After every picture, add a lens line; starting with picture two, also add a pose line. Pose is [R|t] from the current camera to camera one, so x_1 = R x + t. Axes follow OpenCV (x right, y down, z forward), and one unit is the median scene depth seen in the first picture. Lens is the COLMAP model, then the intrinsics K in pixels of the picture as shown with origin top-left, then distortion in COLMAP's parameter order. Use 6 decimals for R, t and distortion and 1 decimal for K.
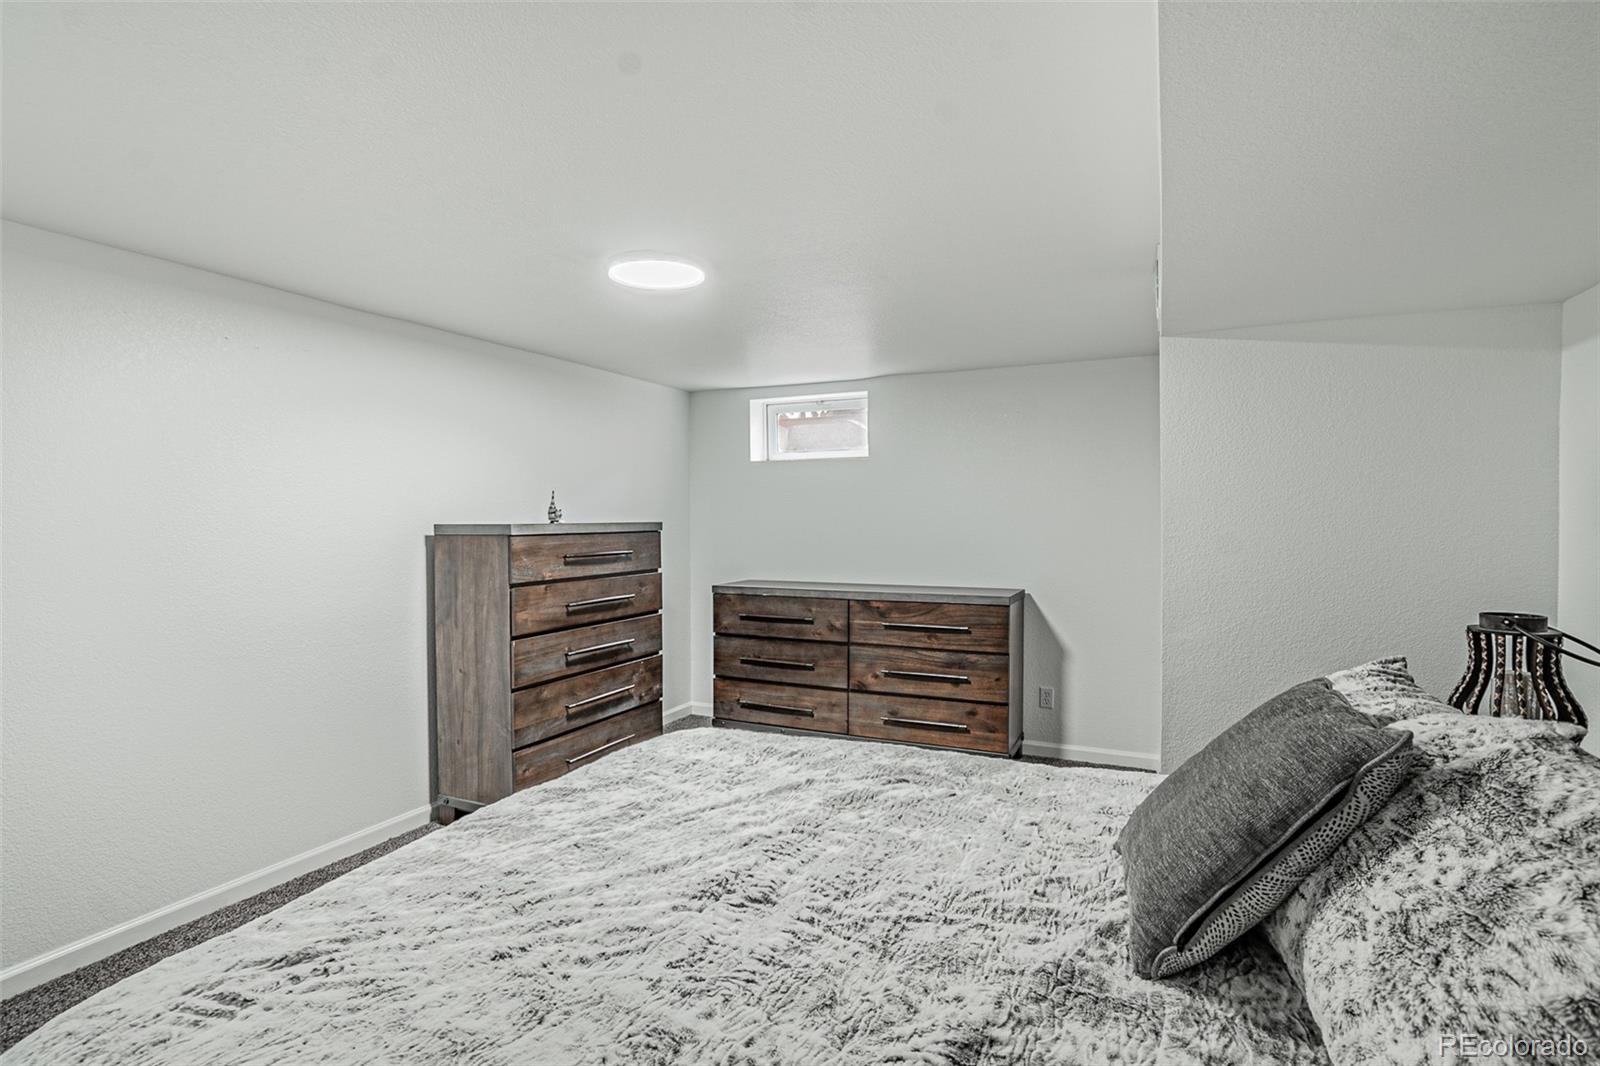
lens RADIAL K [[791.7, 0, 800.0], [0, 791.7, 533.0], [0, 0, 1]] dist [-0.028411, -0.000019]
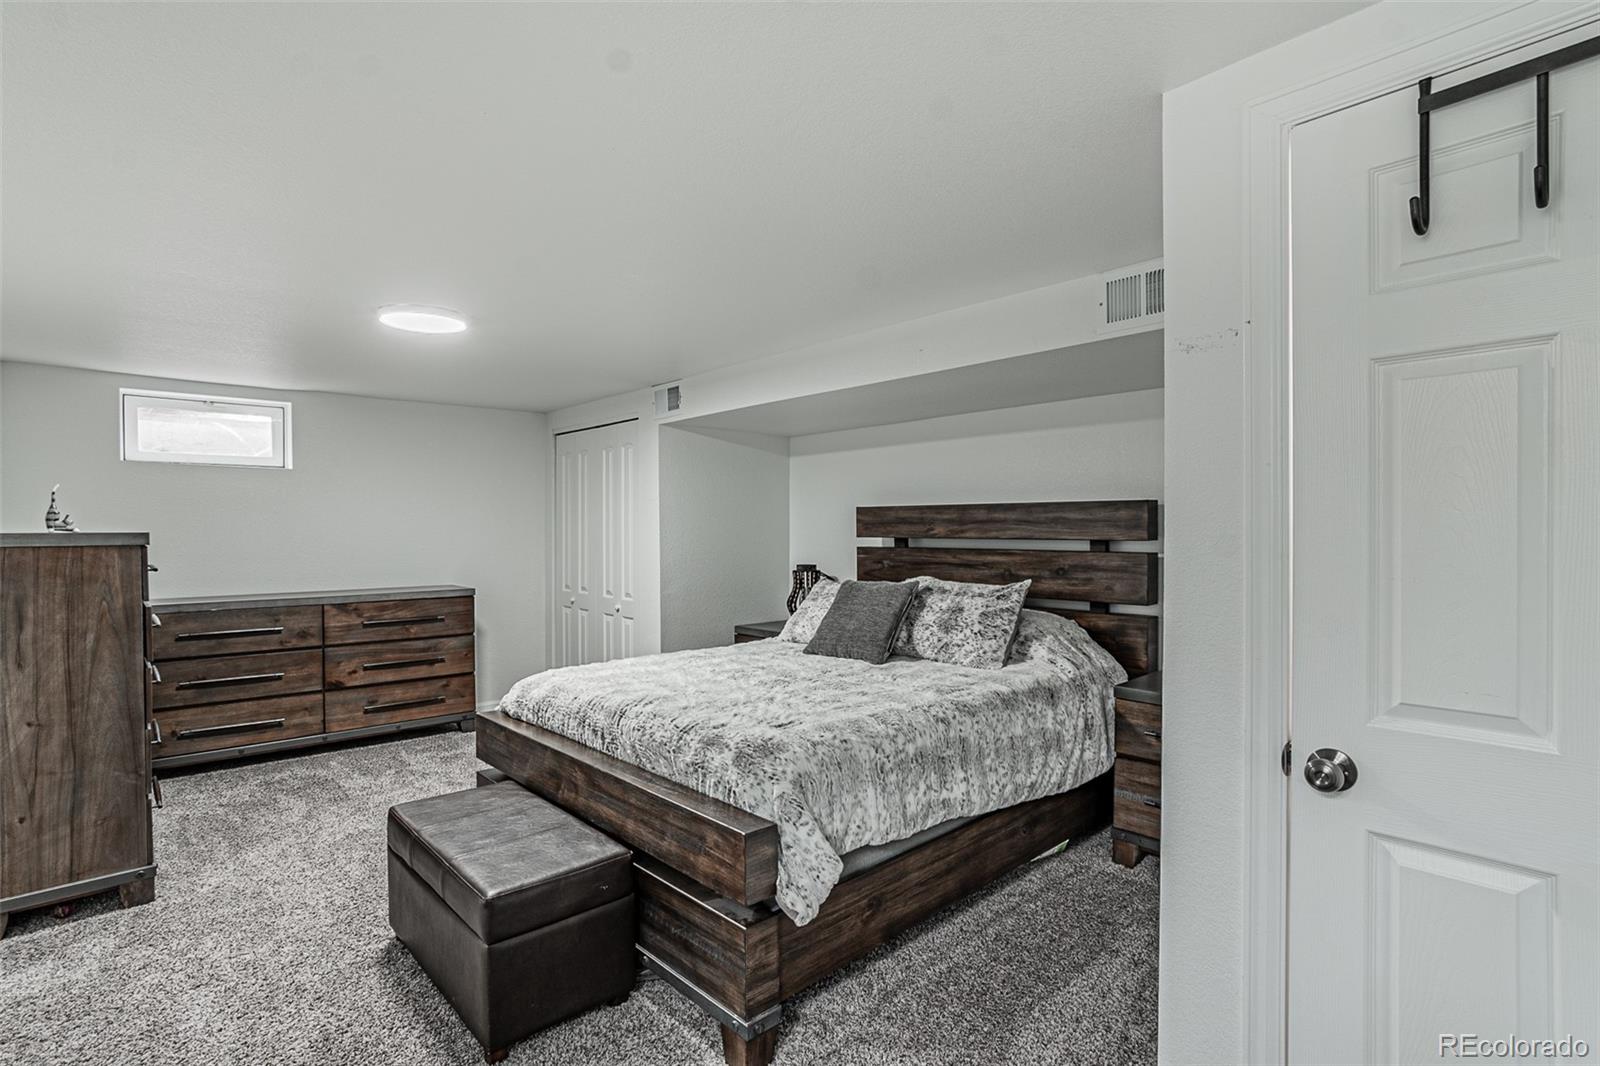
lens RADIAL K [[791.7, 0, 800.0], [0, 791.7, 533.0], [0, 0, 1]] dist [-0.028411, -0.000019]
pose [[0.384128, -0.003940, 0.923271, -0.686797], [0.018554, 0.999822, -0.003453, 0.004492], [-0.923093, 0.018456, 0.384133, 0.013967]]
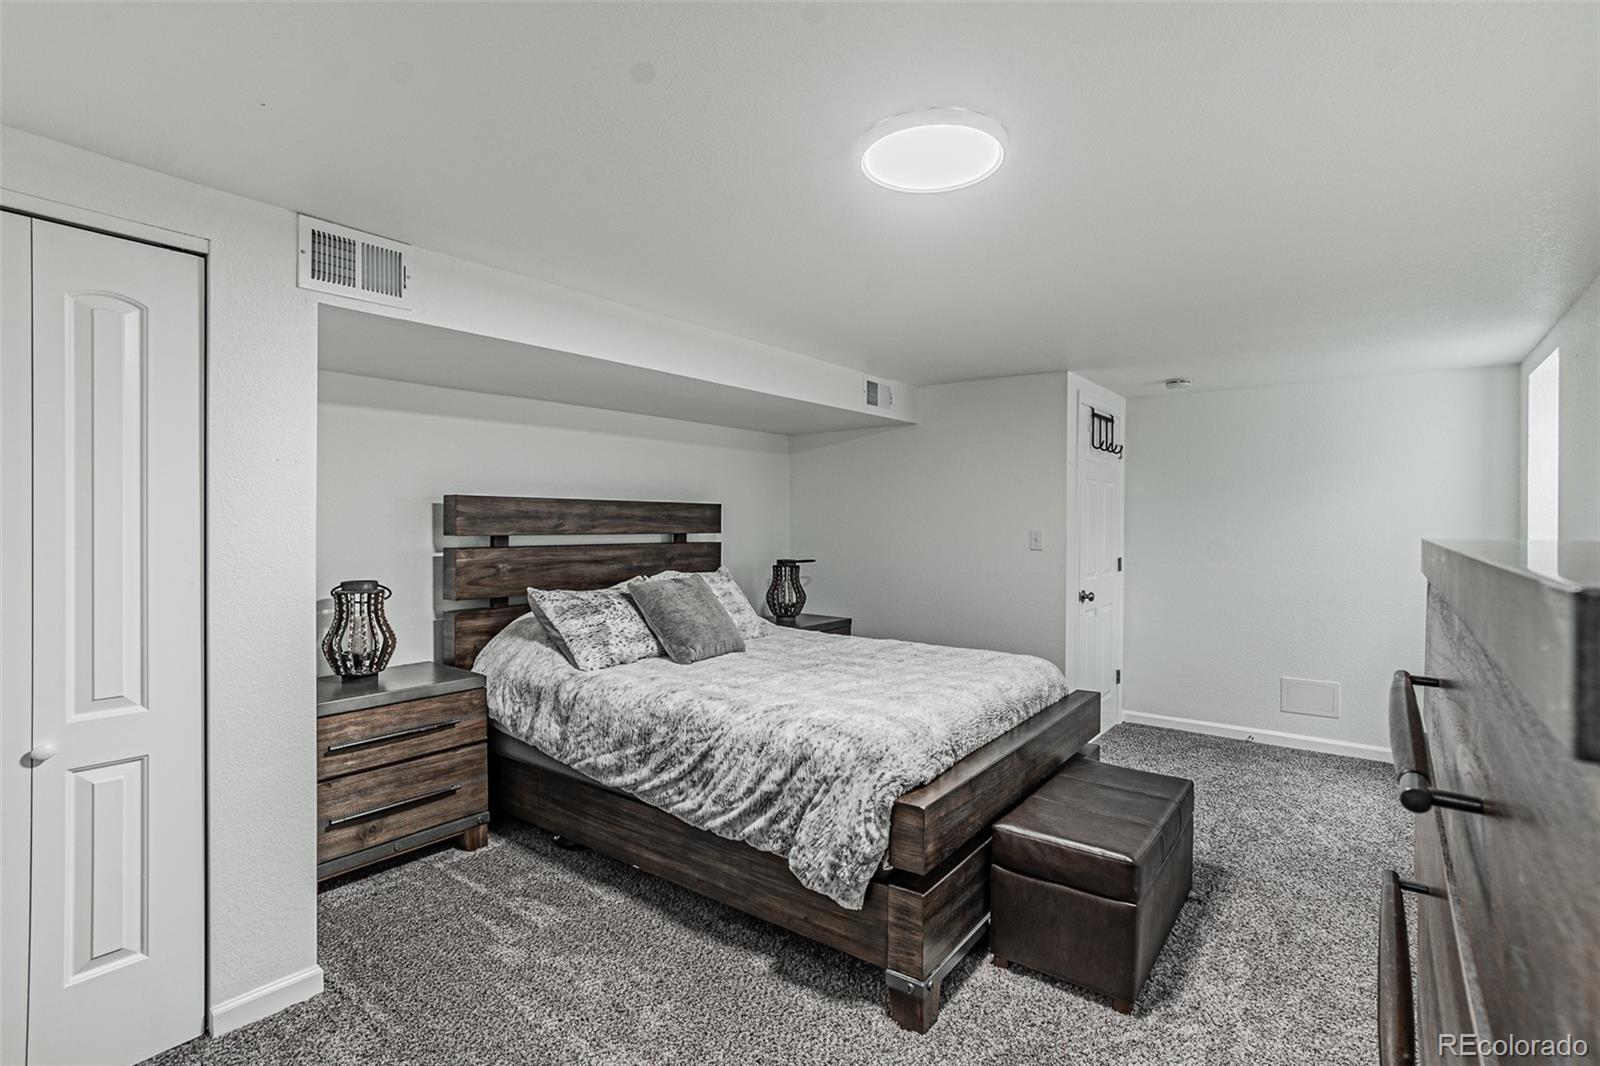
lens RADIAL K [[766.4, 0, 797.9], [0, 766.4, 508.1], [0, 0, 1]] dist [-0.059675, 0.038382]
pose [[-0.977034, 0.002877, 0.213064, -0.124053], [0.002541, 0.999995, -0.001854, -0.018430], [-0.213068, -0.001270, -0.977036, 1.096490]]
